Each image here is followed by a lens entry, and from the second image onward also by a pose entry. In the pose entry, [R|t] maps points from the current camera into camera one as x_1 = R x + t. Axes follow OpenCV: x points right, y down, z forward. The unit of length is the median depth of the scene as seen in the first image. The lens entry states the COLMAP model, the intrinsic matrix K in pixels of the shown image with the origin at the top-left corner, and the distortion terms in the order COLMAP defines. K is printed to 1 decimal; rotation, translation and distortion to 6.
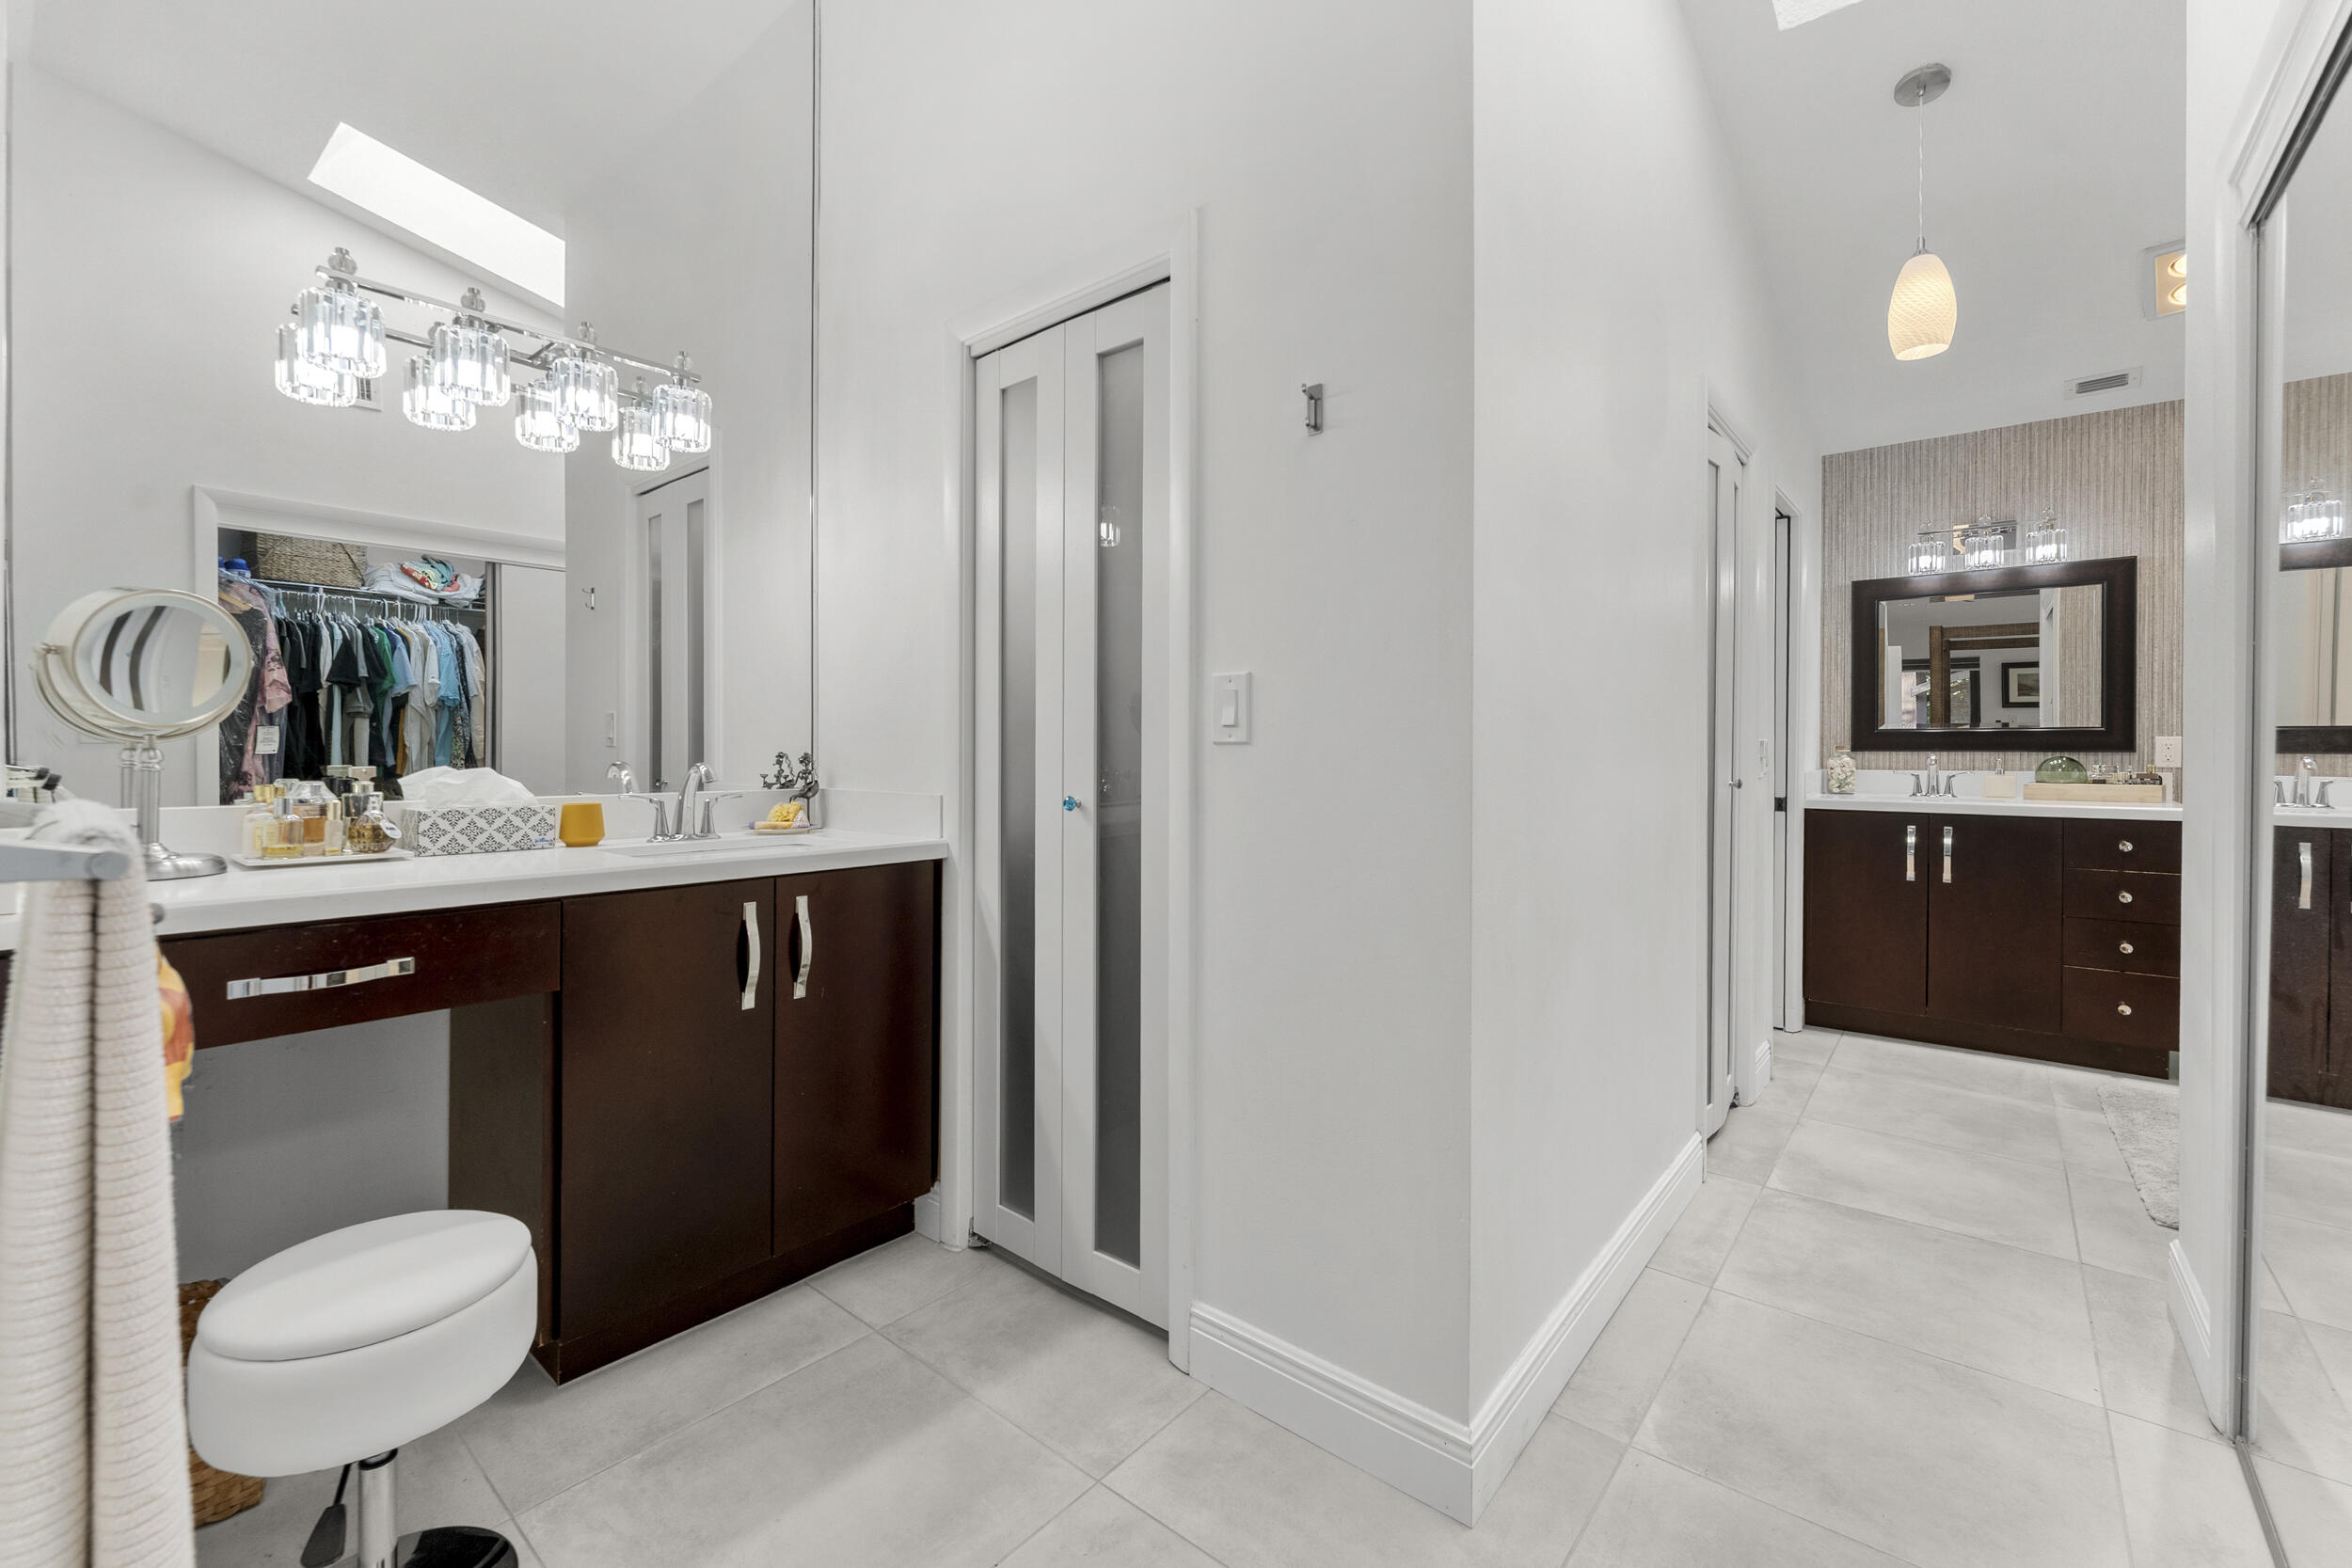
lens RADIAL K [[964.2, 0, 1186.8], [0, 964.2, 762.3], [0, 0, 1]] dist [-0.008407, 0.000295]
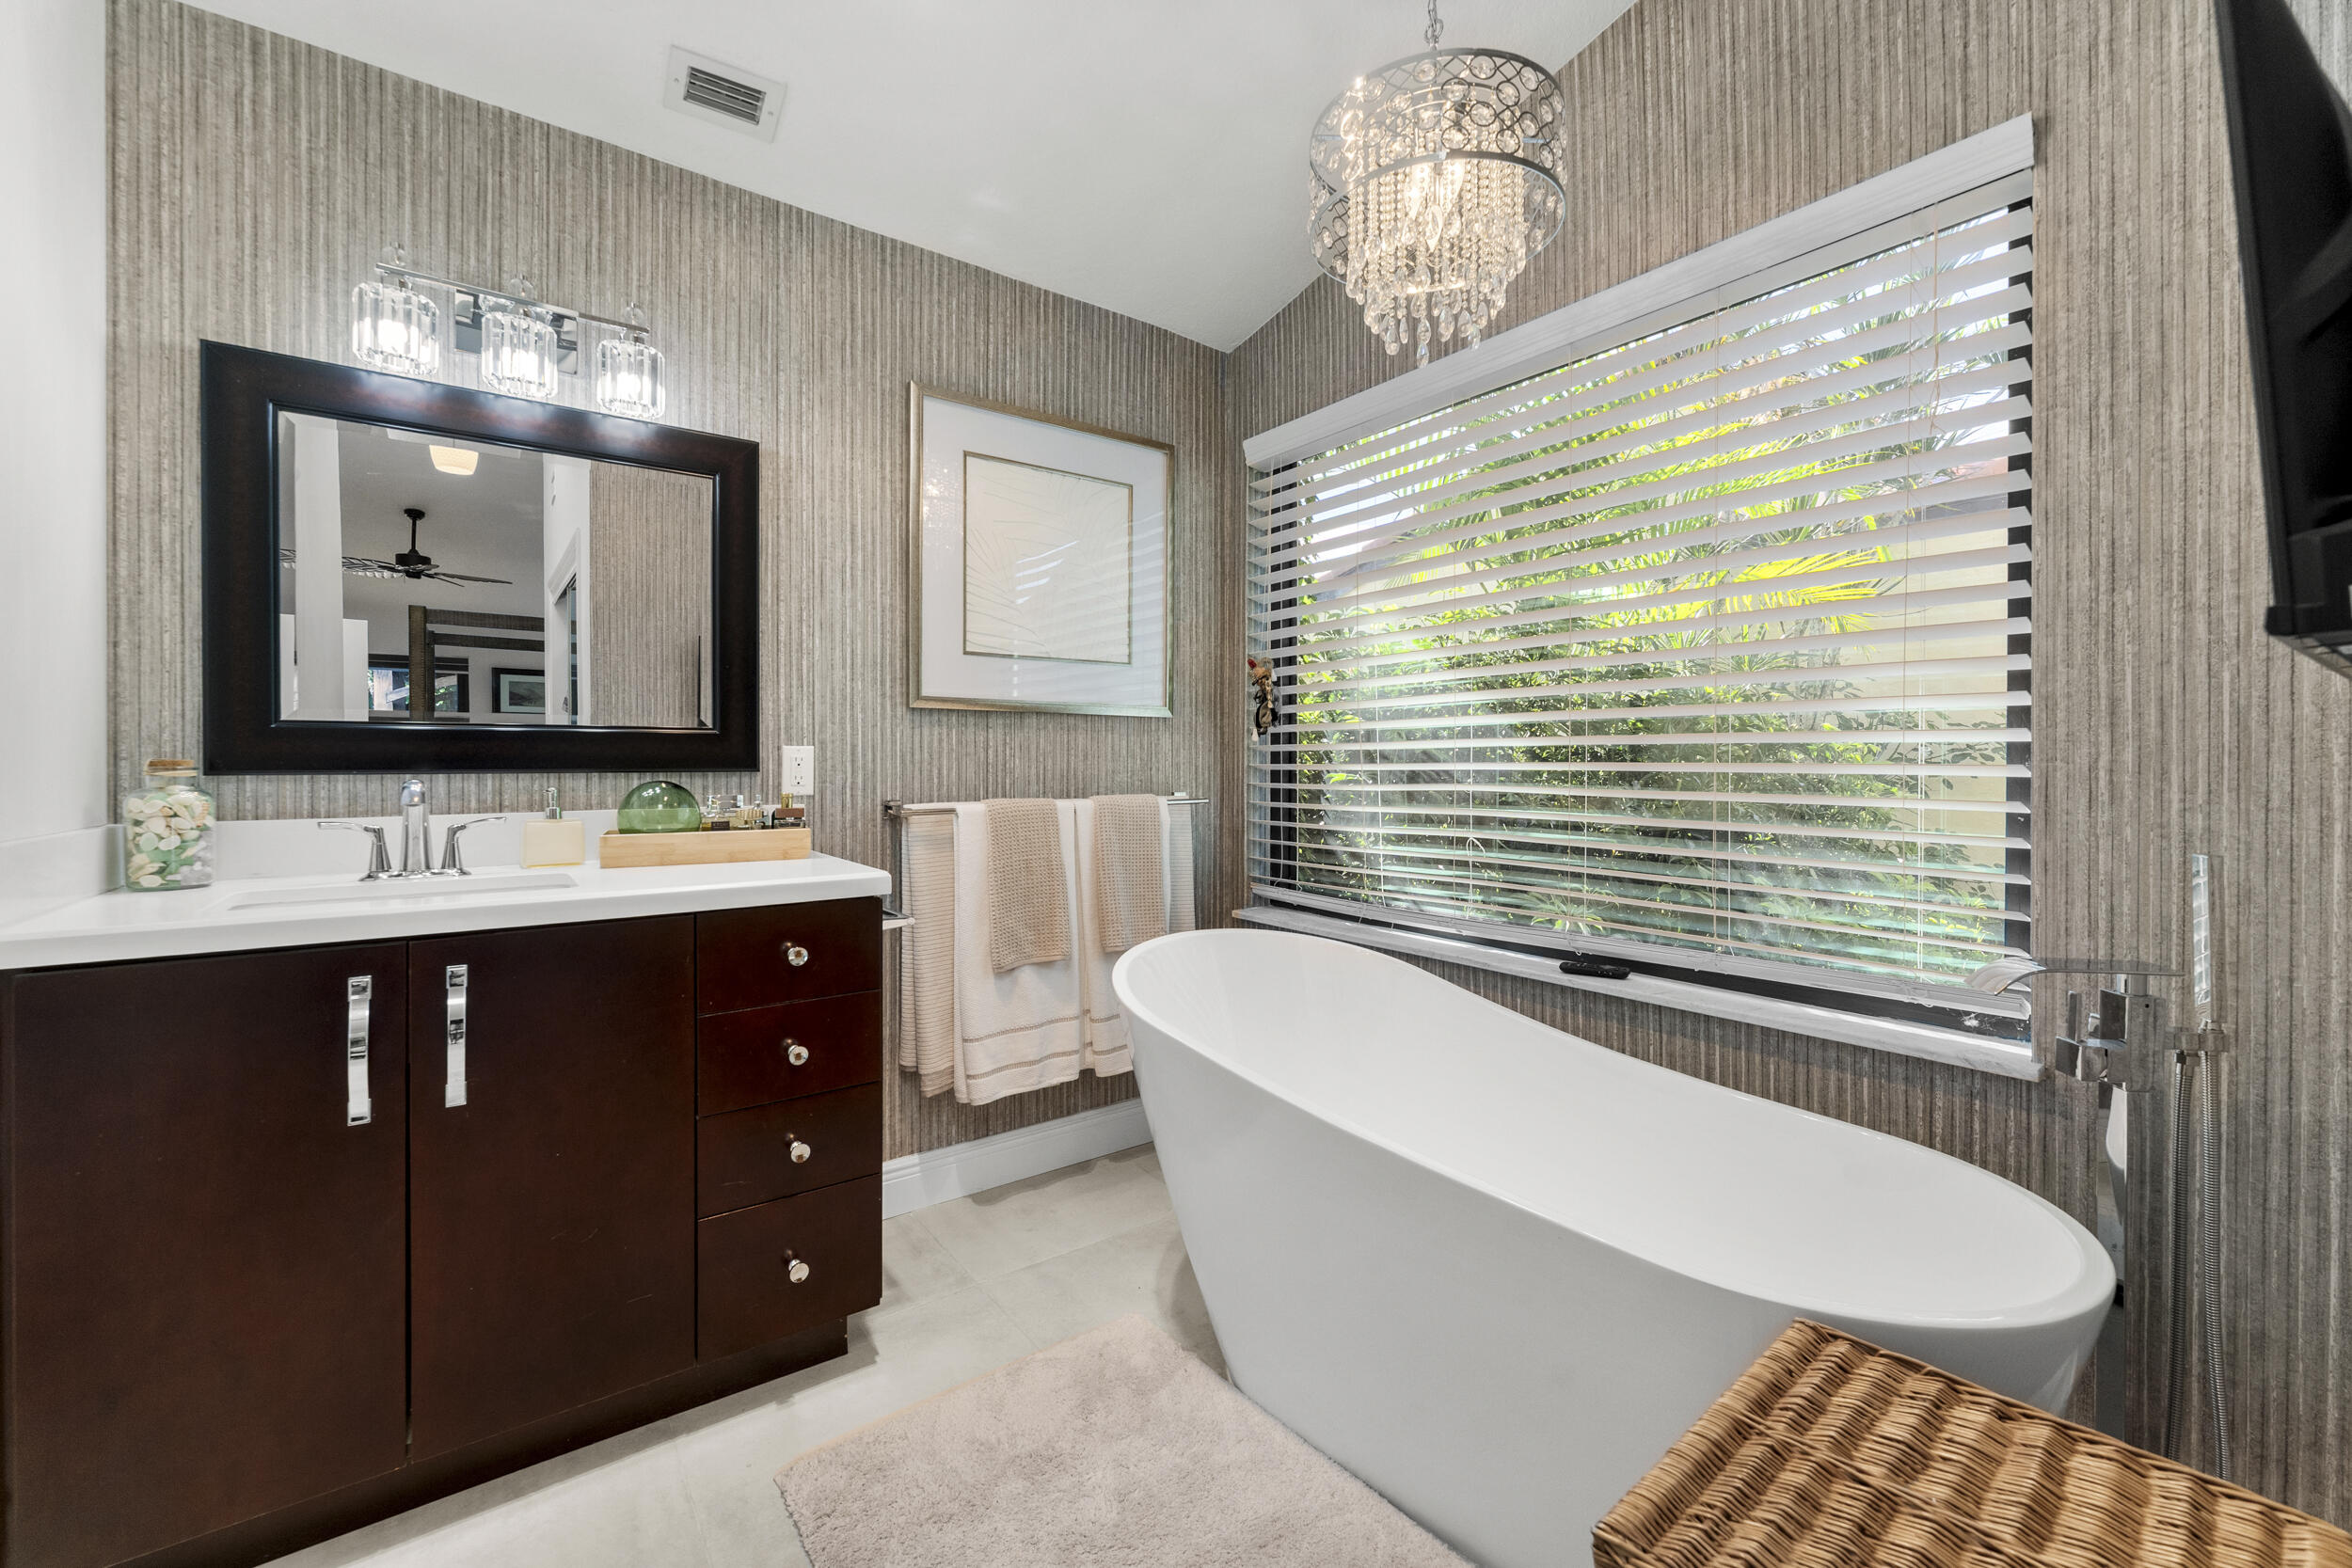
lens RADIAL K [[964.2, 0, 1186.8], [0, 964.2, 762.3], [0, 0, 1]] dist [-0.008407, 0.000295]
pose [[0.229841, -0.000417, 0.973228, 0.444633], [0.016679, 0.999855, -0.003510, -0.009321], [-0.973085, 0.017039, 0.229814, 0.571729]]
